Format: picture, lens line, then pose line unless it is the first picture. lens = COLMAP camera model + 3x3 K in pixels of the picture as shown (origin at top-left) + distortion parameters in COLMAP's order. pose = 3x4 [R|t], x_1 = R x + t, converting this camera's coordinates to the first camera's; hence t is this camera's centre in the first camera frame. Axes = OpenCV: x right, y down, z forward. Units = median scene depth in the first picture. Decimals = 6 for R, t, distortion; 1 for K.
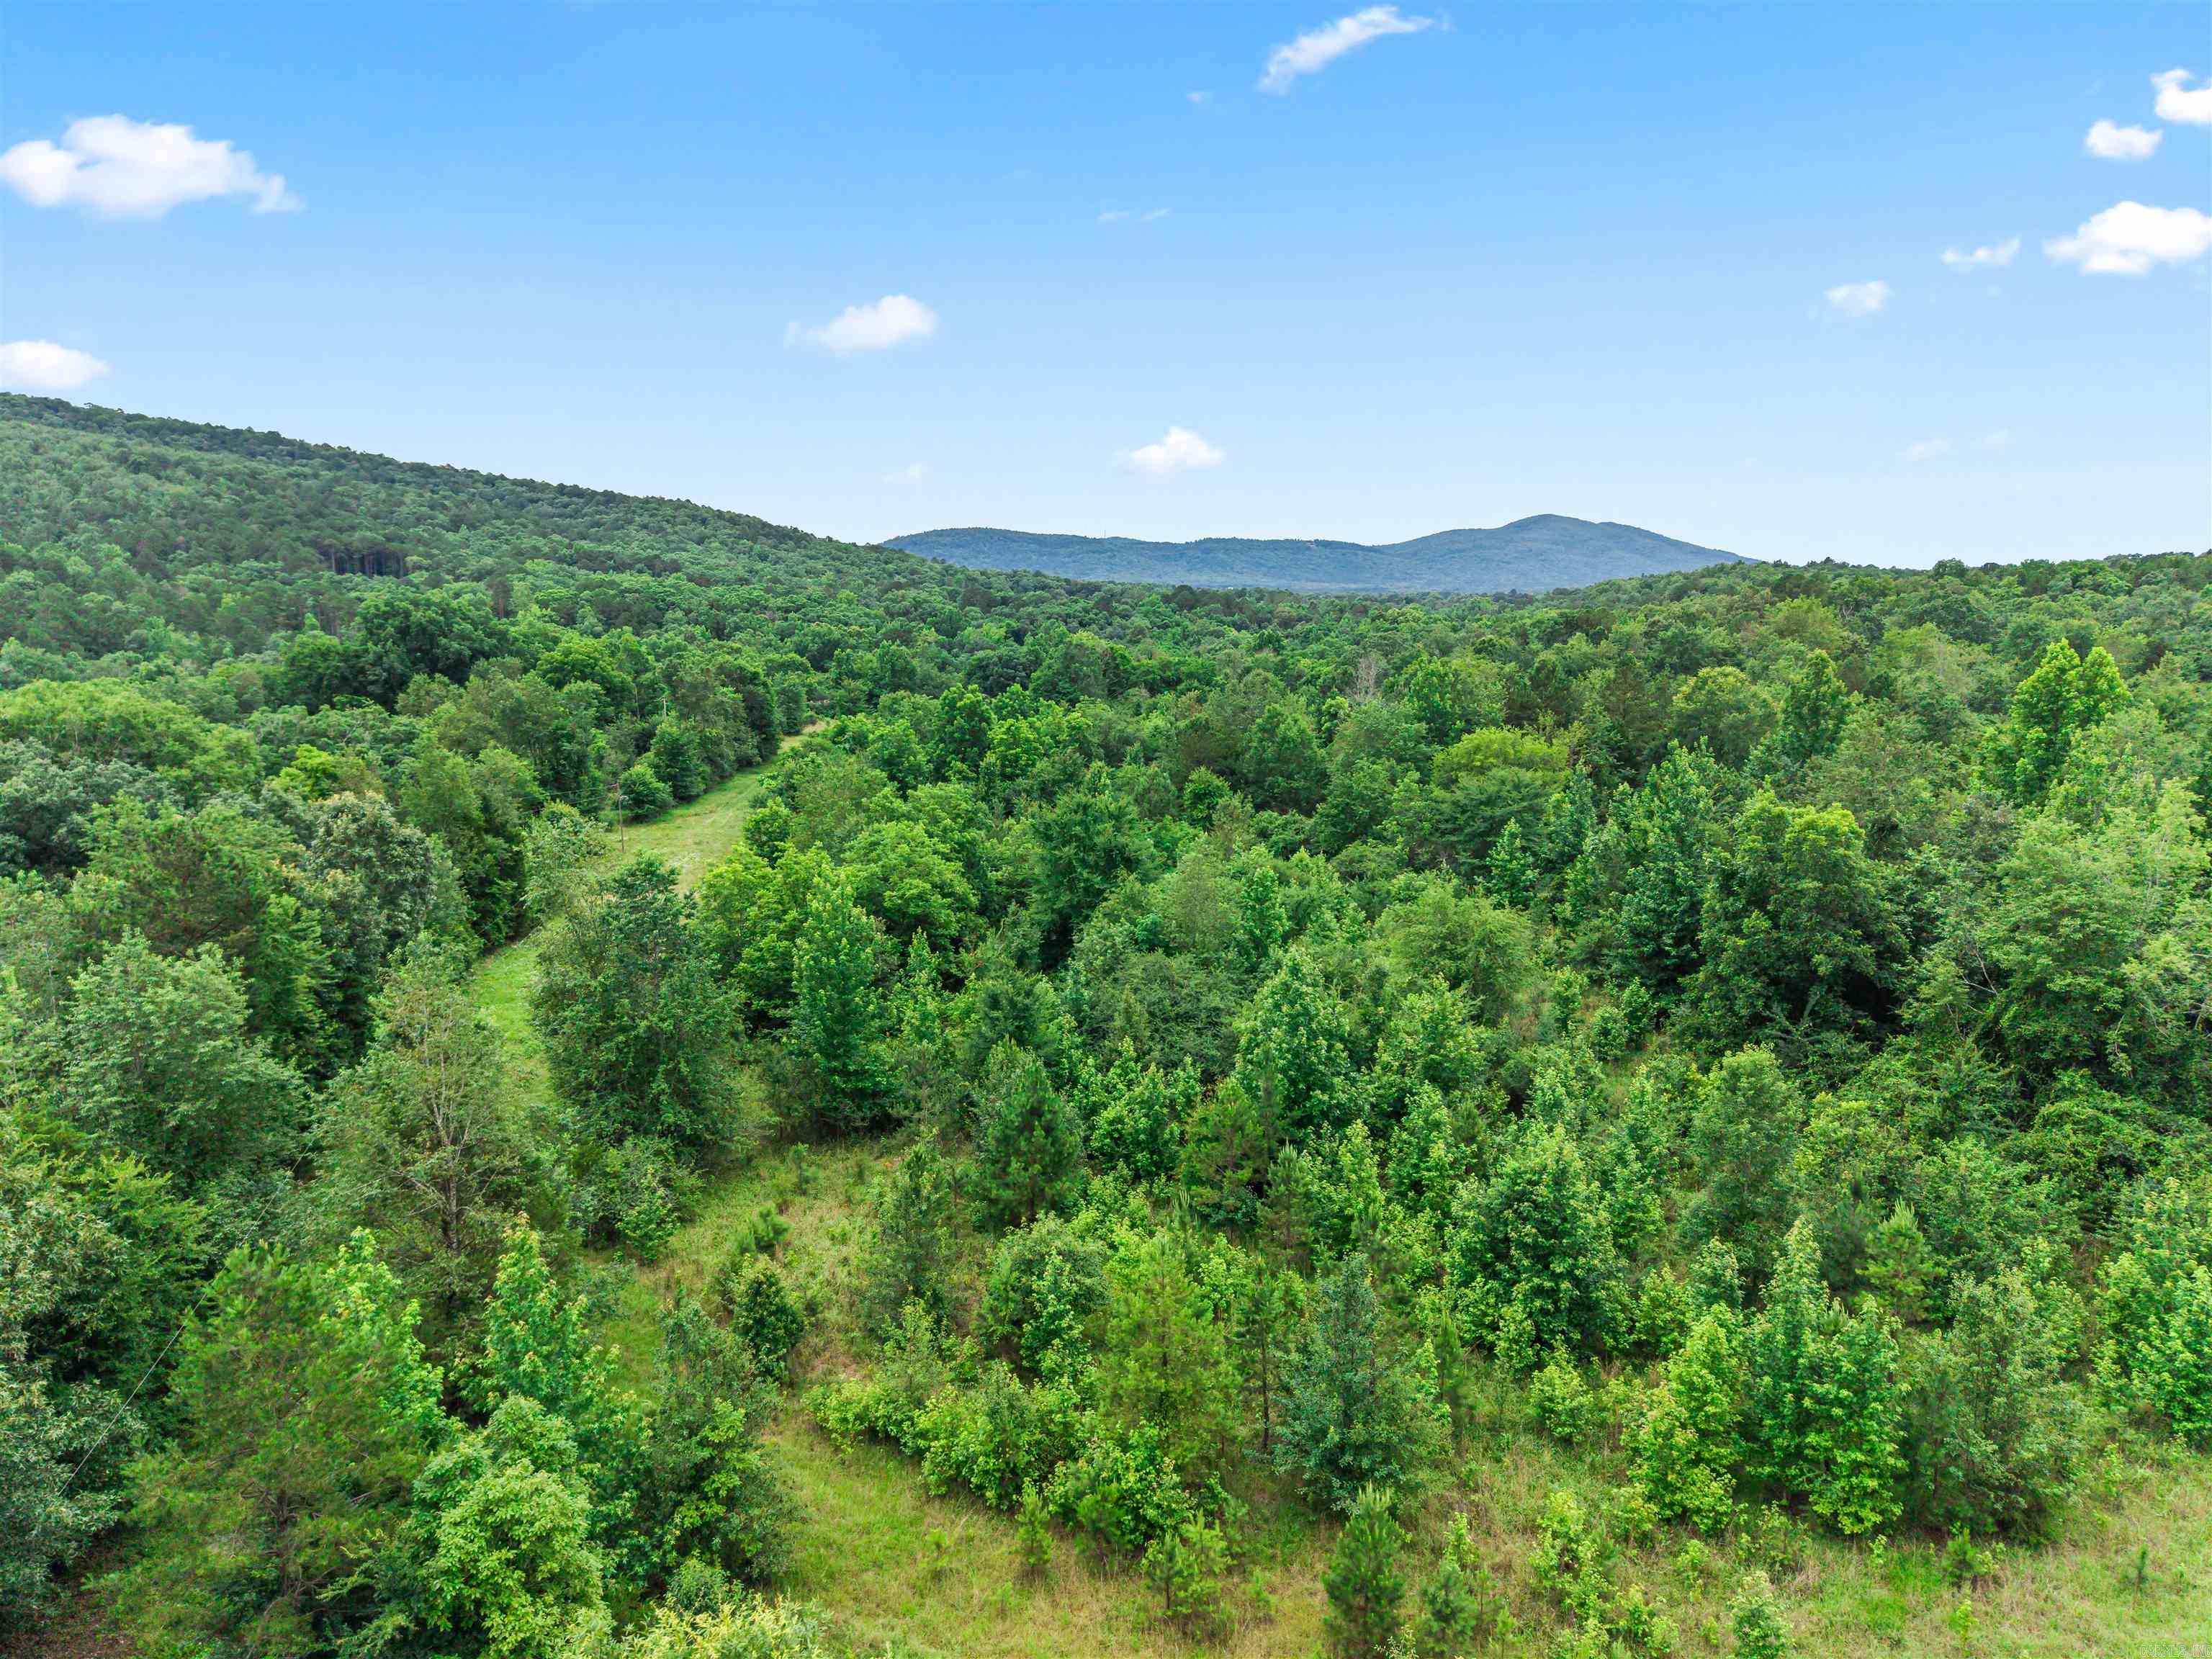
lens RADIAL K [[1483.4, 0, 1122.4], [0, 1483.4, 832.9], [0, 0, 1]] dist [0.022298, -0.023088]
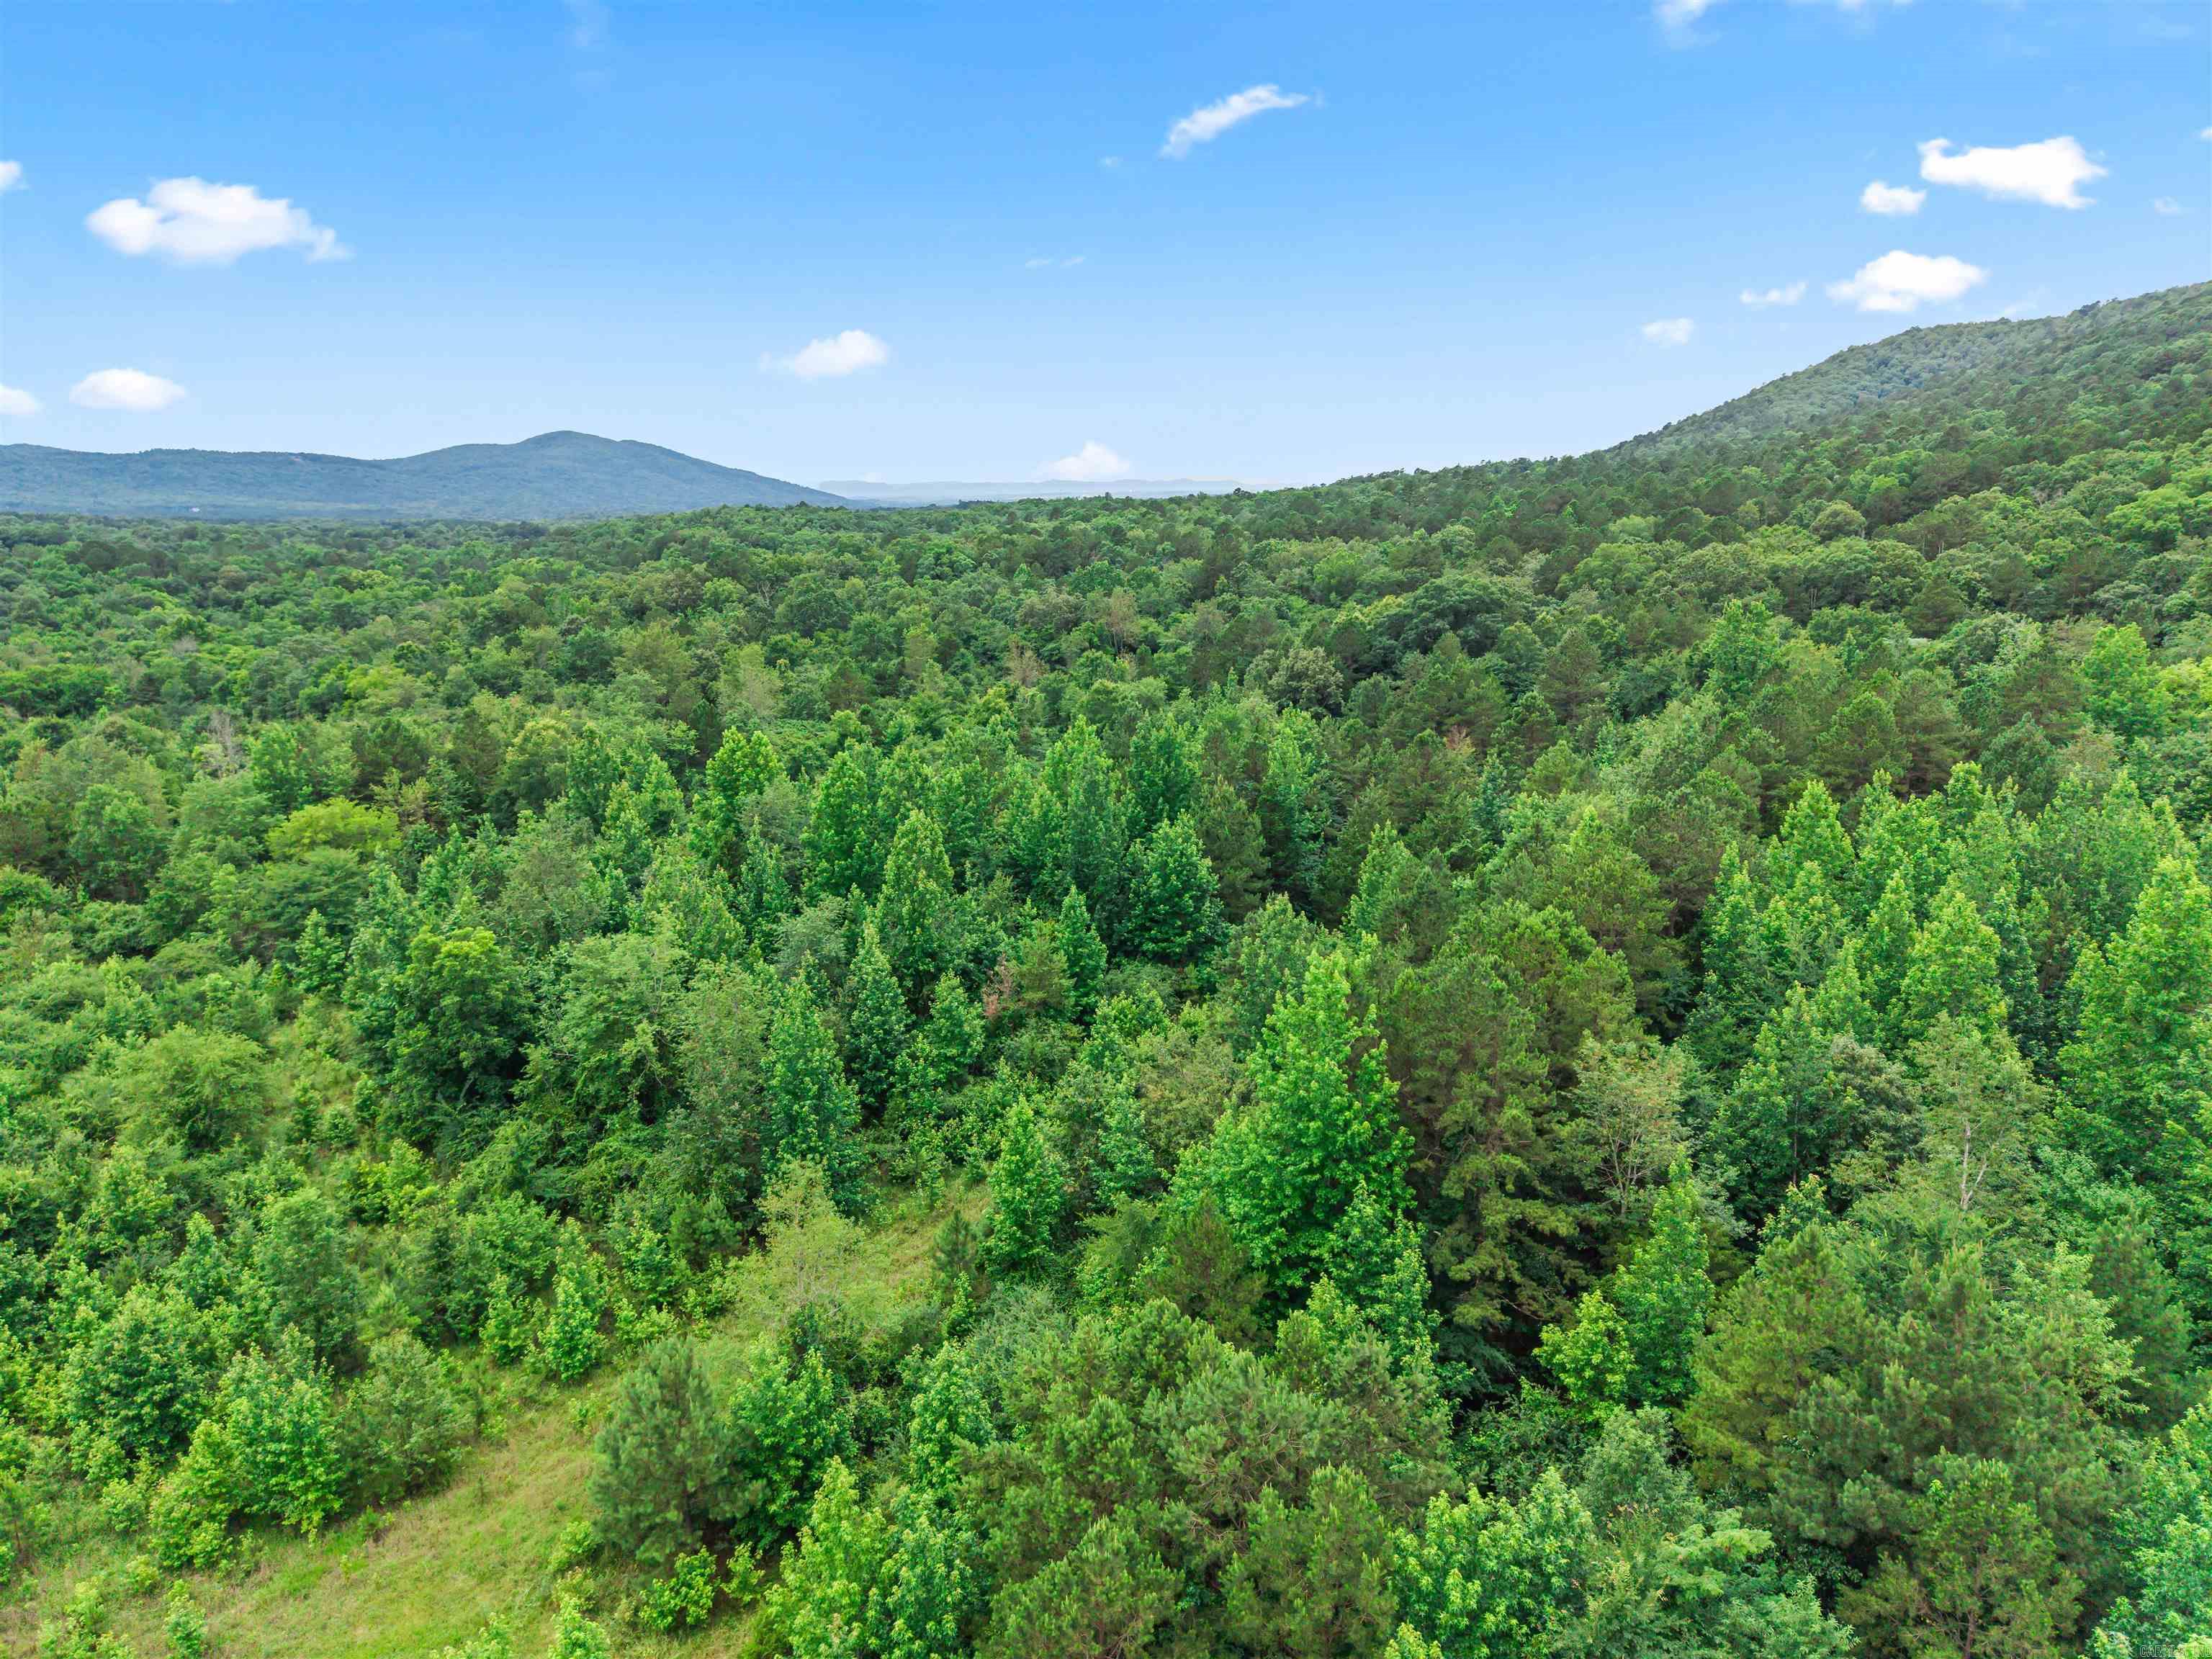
lens RADIAL K [[1483.4, 0, 1099.7], [0, 1483.4, 841.2], [0, 0, 1]] dist [0.022298, -0.023088]
pose [[0.820580, -0.133229, 0.555787, 0.133619], [0.102204, 0.990982, 0.086654, -0.096887], [-0.562320, -0.014303, 0.826796, -0.245219]]
